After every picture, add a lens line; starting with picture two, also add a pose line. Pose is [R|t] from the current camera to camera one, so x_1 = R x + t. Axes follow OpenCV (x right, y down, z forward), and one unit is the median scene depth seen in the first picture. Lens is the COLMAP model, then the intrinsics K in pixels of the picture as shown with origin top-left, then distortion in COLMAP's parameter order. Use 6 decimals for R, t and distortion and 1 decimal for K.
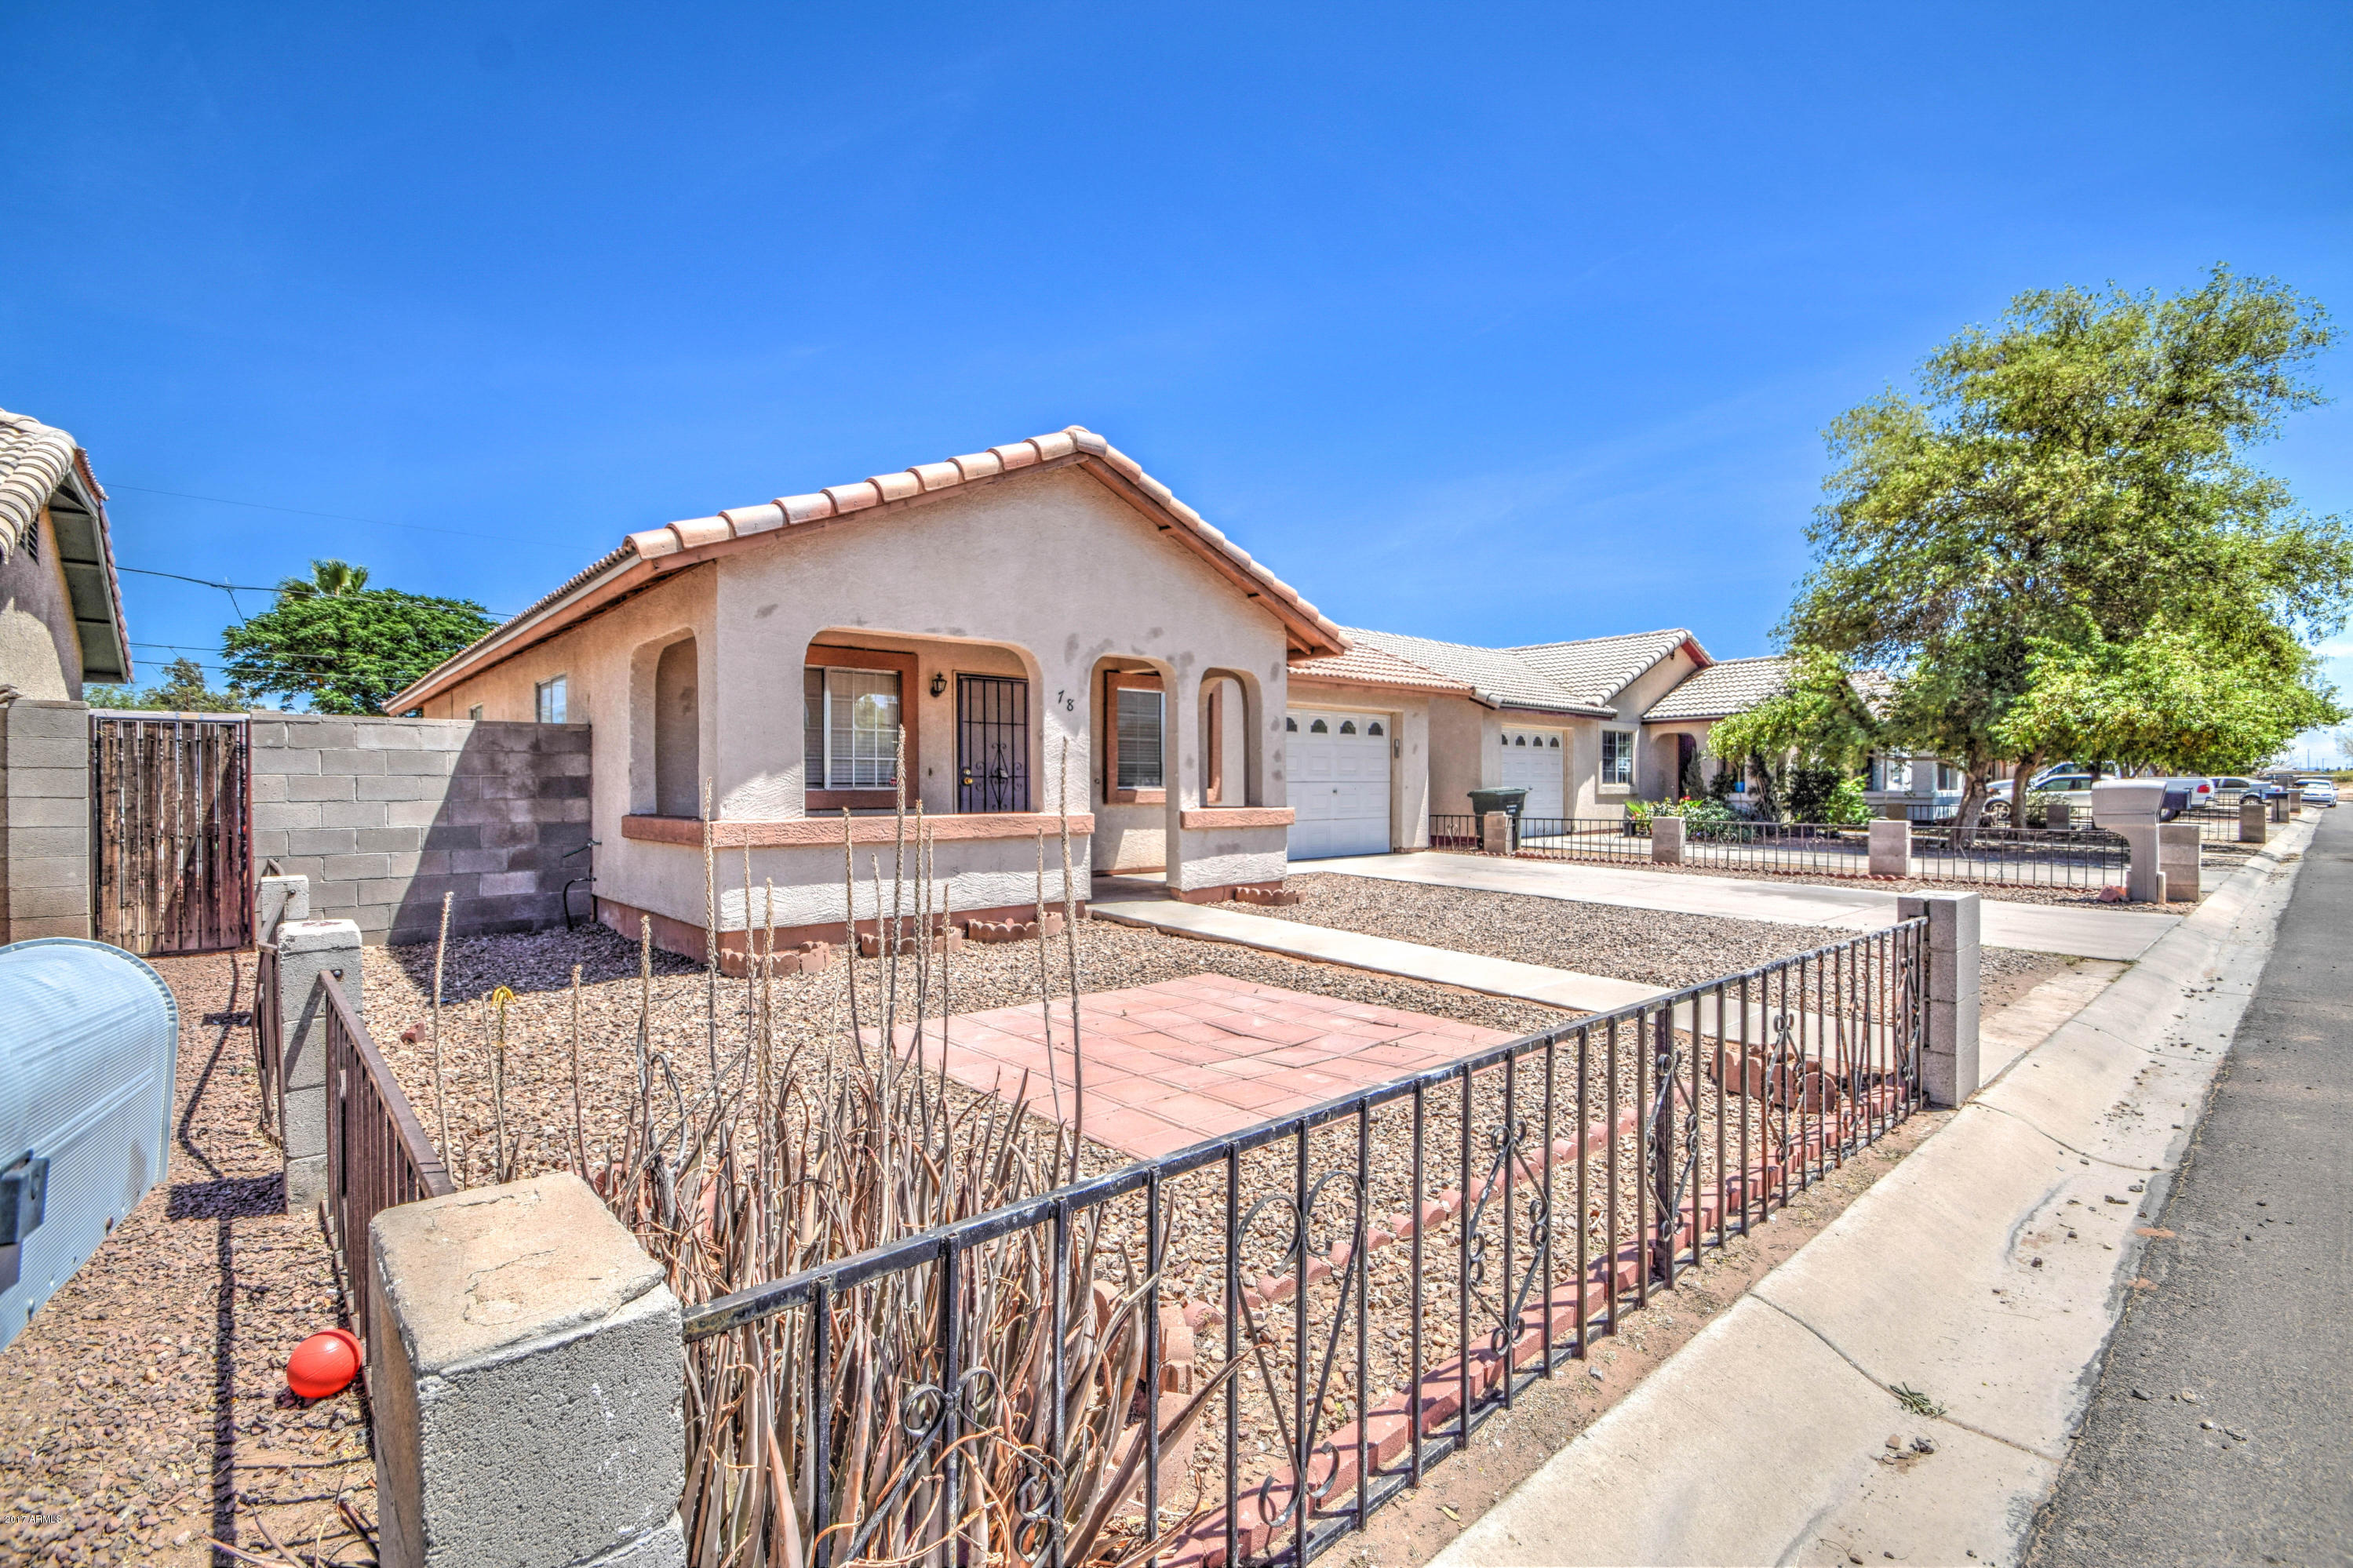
lens RADIAL K [[1040.9, 0, 1172.5], [0, 1040.9, 791.6], [0, 0, 1]] dist [0.006299, -0.013301]
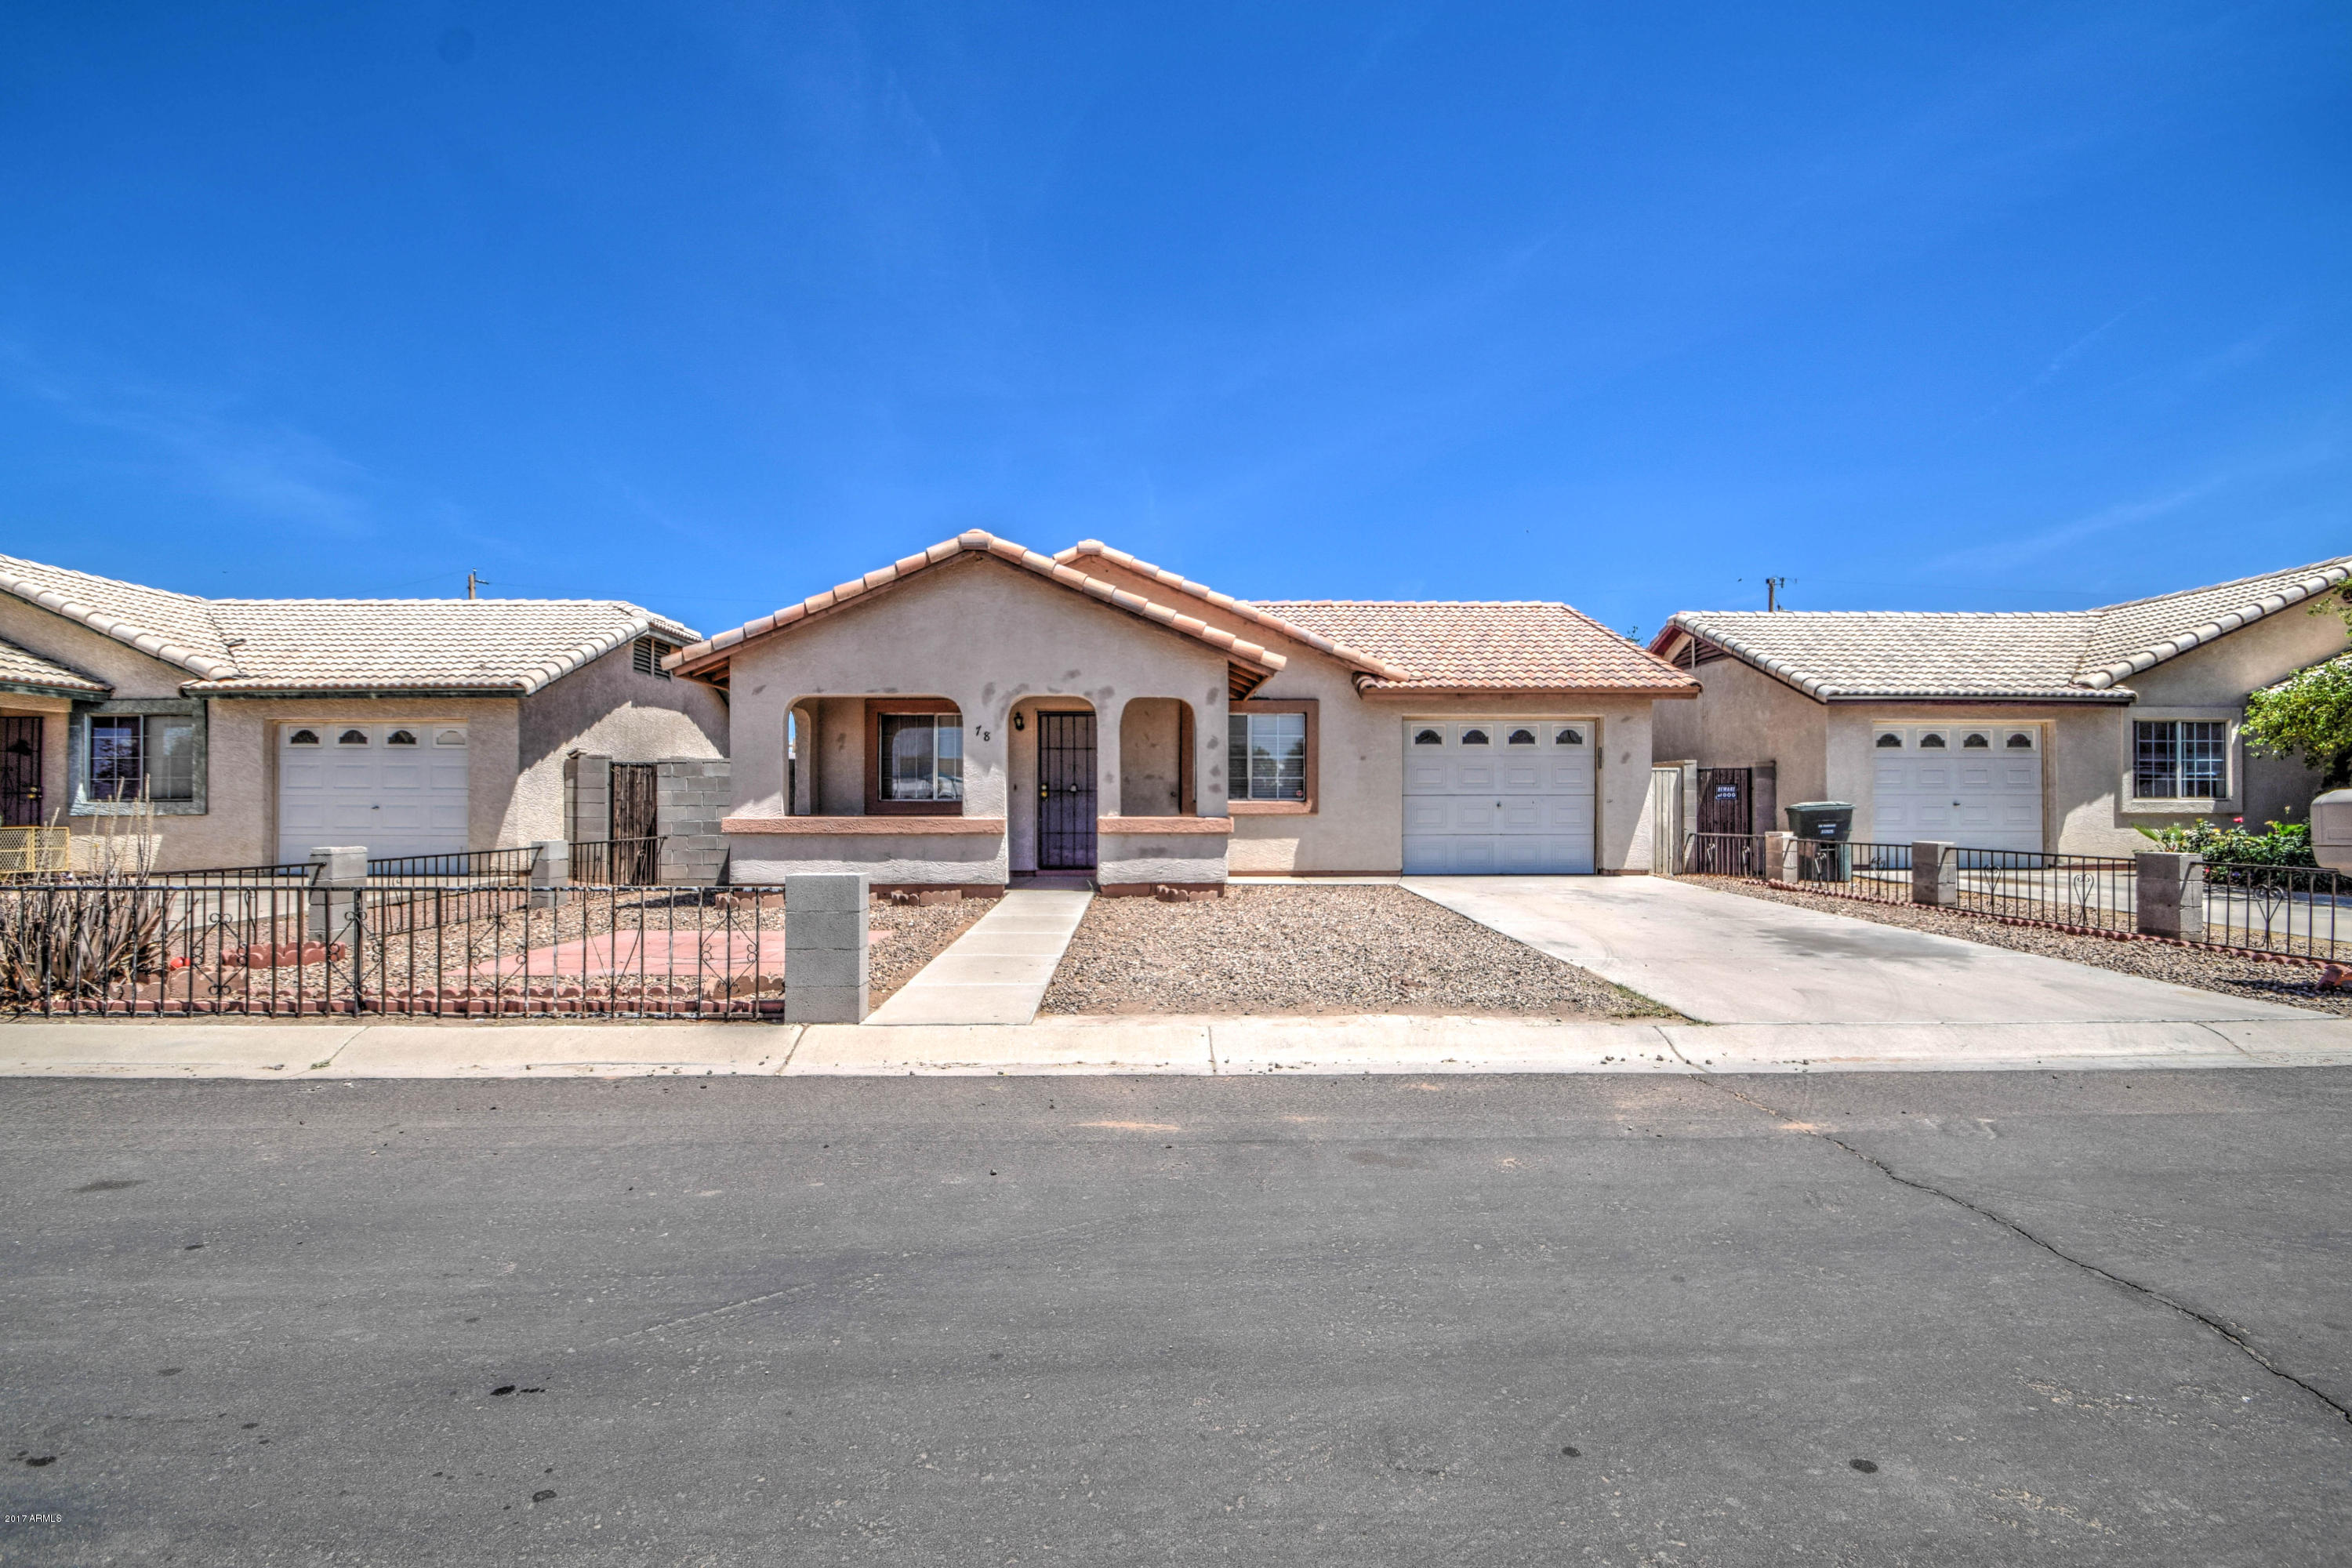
lens RADIAL K [[1040.6, 0, 1172.0], [0, 1040.6, 791.6], [0, 0, 1]] dist [0.006299, -0.013301]
pose [[0.759161, -0.002218, -0.650899, 0.768810], [-0.006635, 0.999916, -0.011145, 0.000248], [0.650869, 0.012780, 0.759083, 0.121396]]
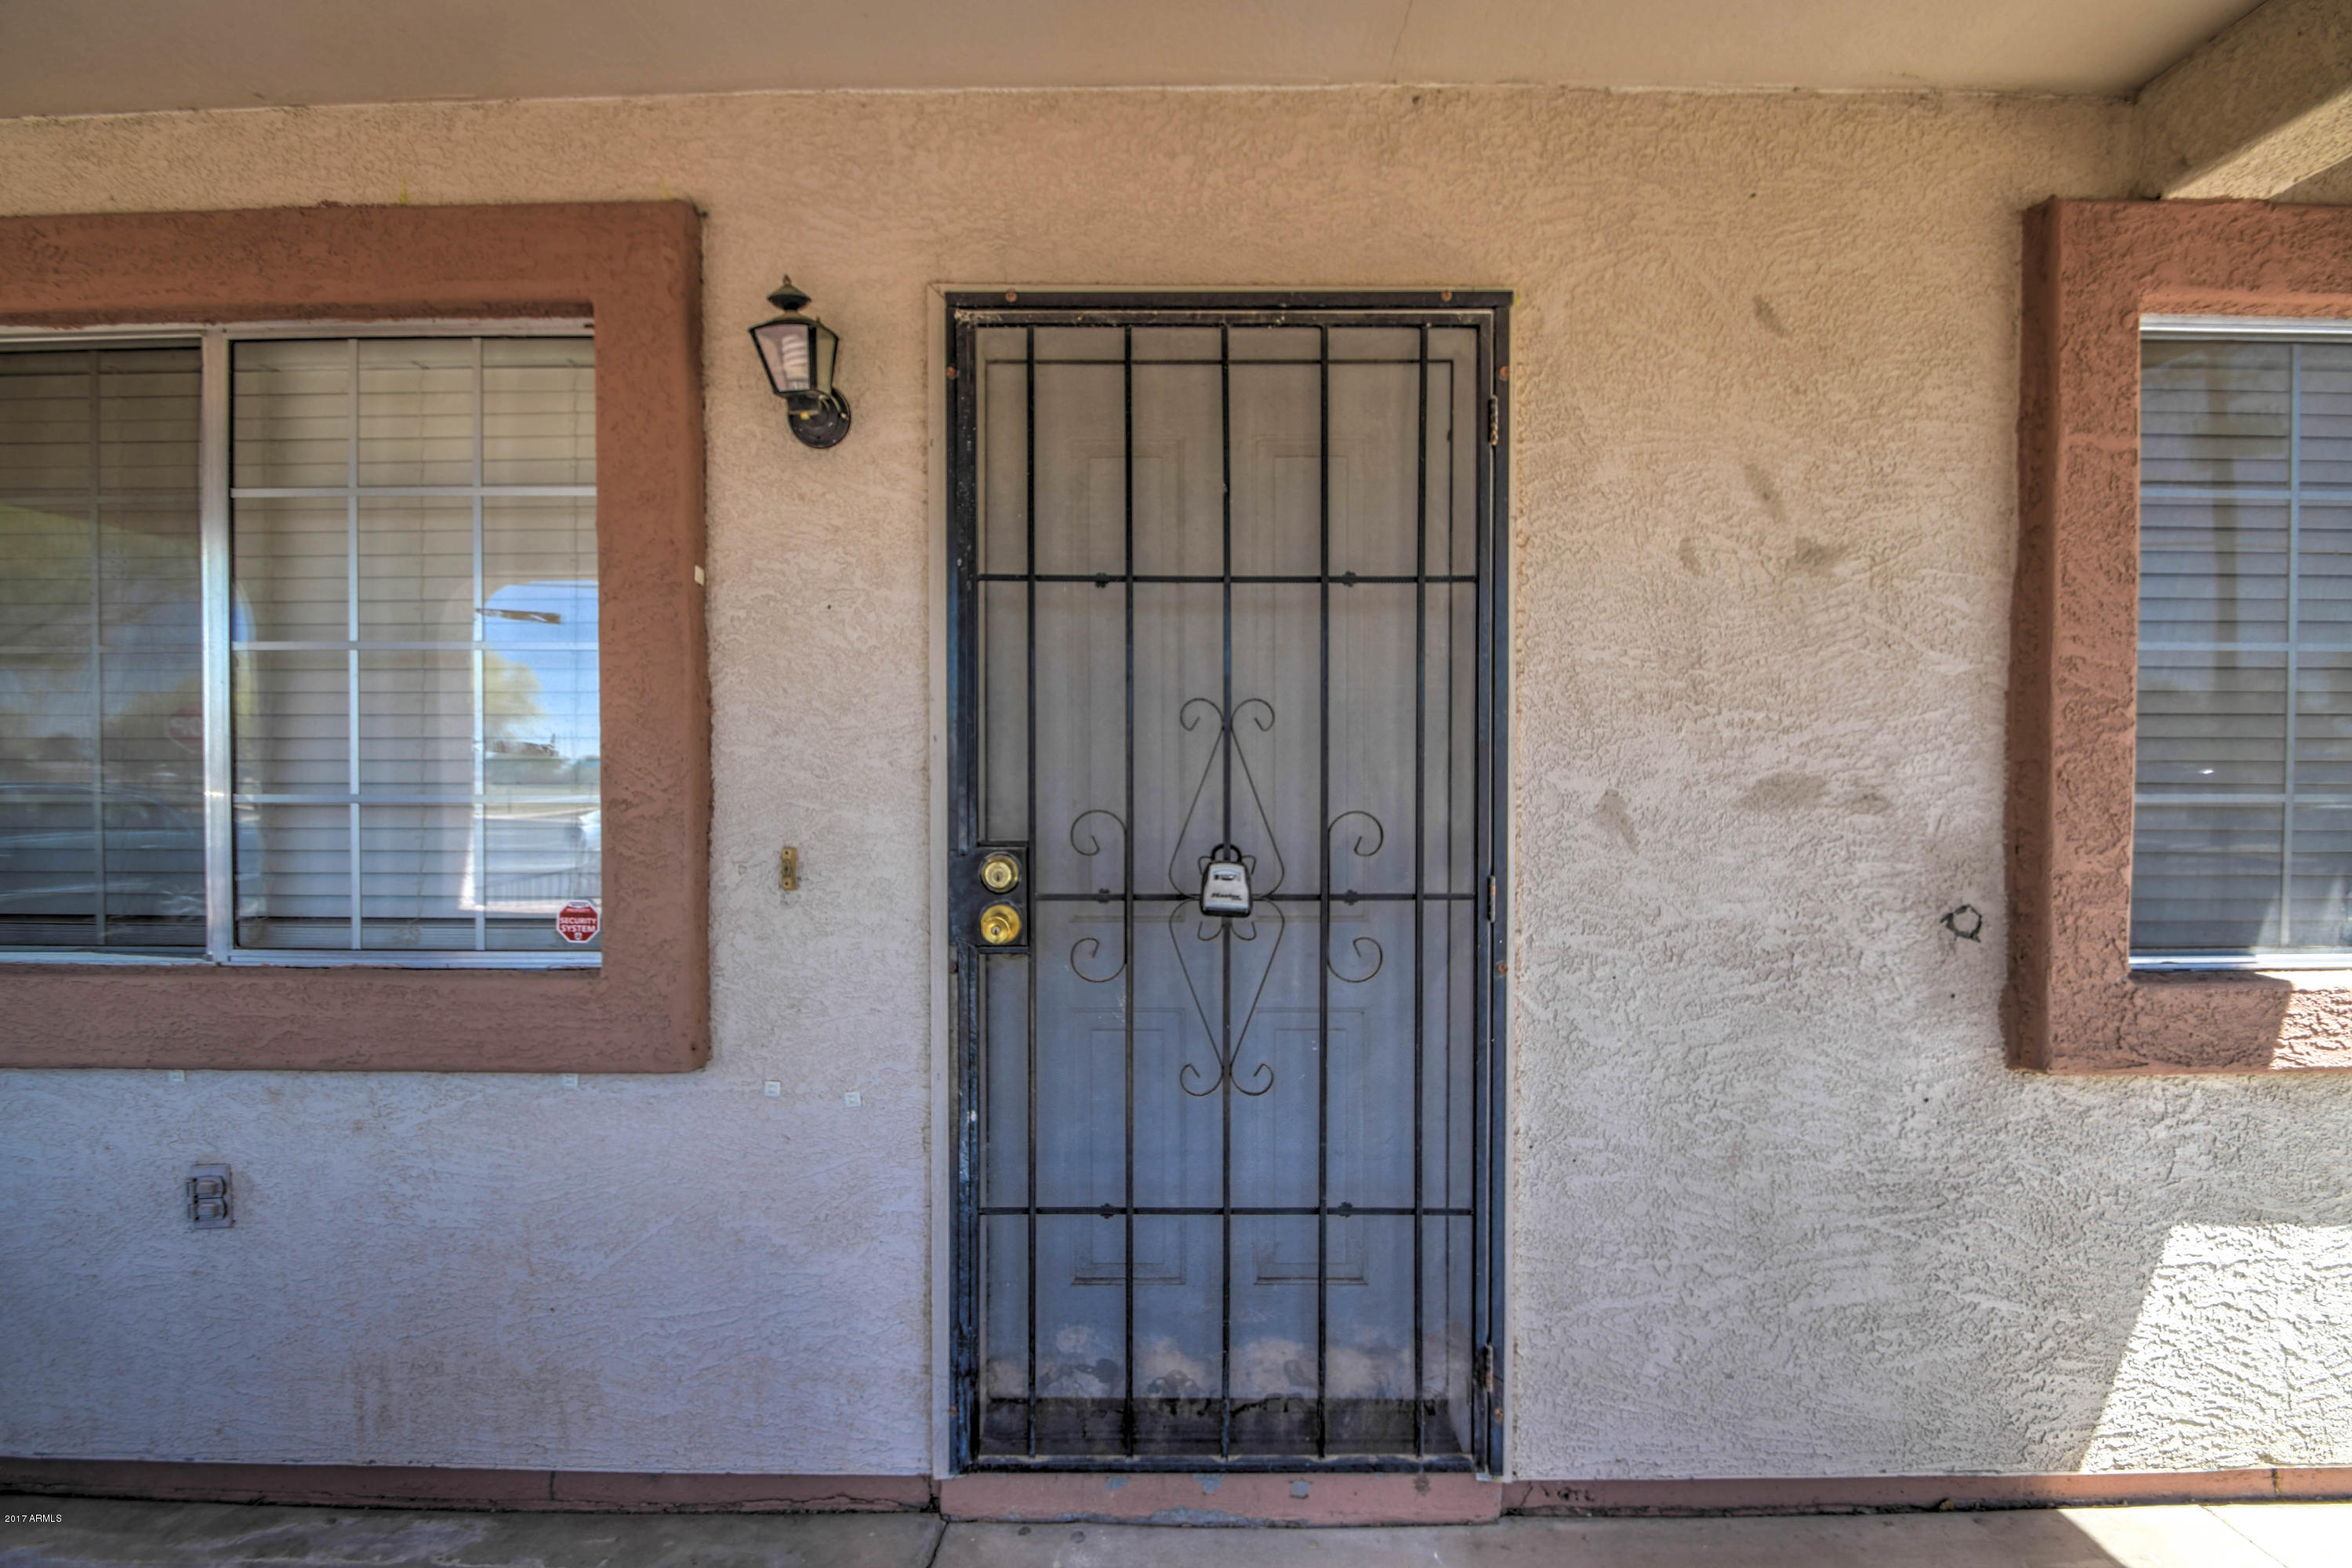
lens RADIAL K [[1040.6, 0, 1172.0], [0, 1040.6, 791.6], [0, 0, 1]] dist [0.006299, -0.013301]
pose [[0.750821, 0.014506, -0.660346, -0.065575], [-0.006978, 0.999877, 0.014031, -0.034828], [0.660468, -0.005927, 0.750830, 0.895027]]
